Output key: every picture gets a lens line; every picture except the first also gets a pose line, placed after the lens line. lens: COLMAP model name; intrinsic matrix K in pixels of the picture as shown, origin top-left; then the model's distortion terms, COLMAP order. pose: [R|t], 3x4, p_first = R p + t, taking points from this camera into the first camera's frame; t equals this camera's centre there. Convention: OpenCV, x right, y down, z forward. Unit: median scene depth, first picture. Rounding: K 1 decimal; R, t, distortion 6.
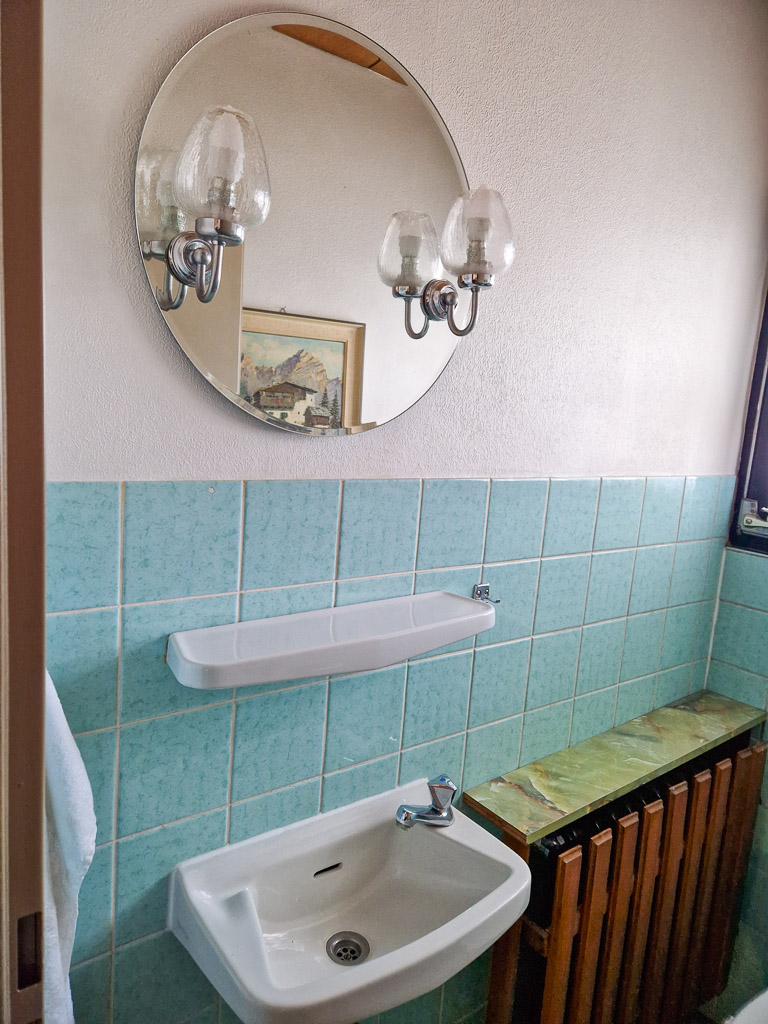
lens RADIAL K [[693.5, 0, 384.0], [0, 693.5, 512.0], [0, 0, 1]] dist [0.055280, -0.061517]
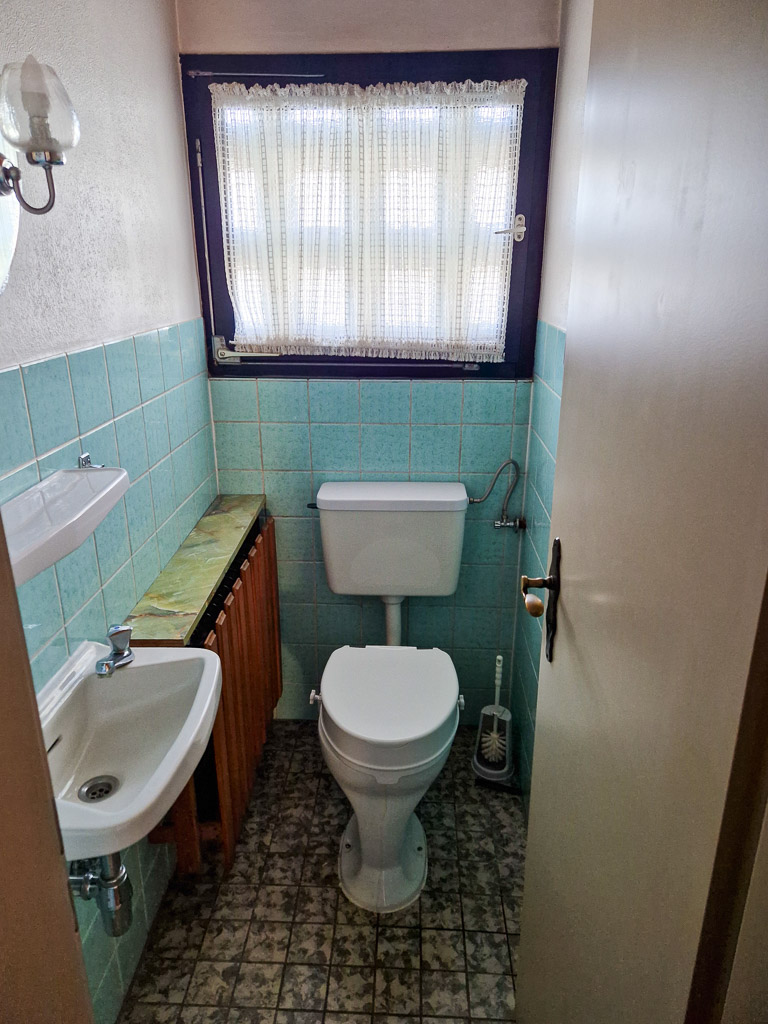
lens RADIAL K [[693.5, 0, 384.0], [0, 693.5, 512.0], [0, 0, 1]] dist [0.055280, -0.061517]
pose [[0.627809, -0.332408, 0.703818, -0.325303], [0.167792, 0.940761, 0.294643, -0.048425], [-0.760066, -0.066884, 0.646394, -0.046844]]
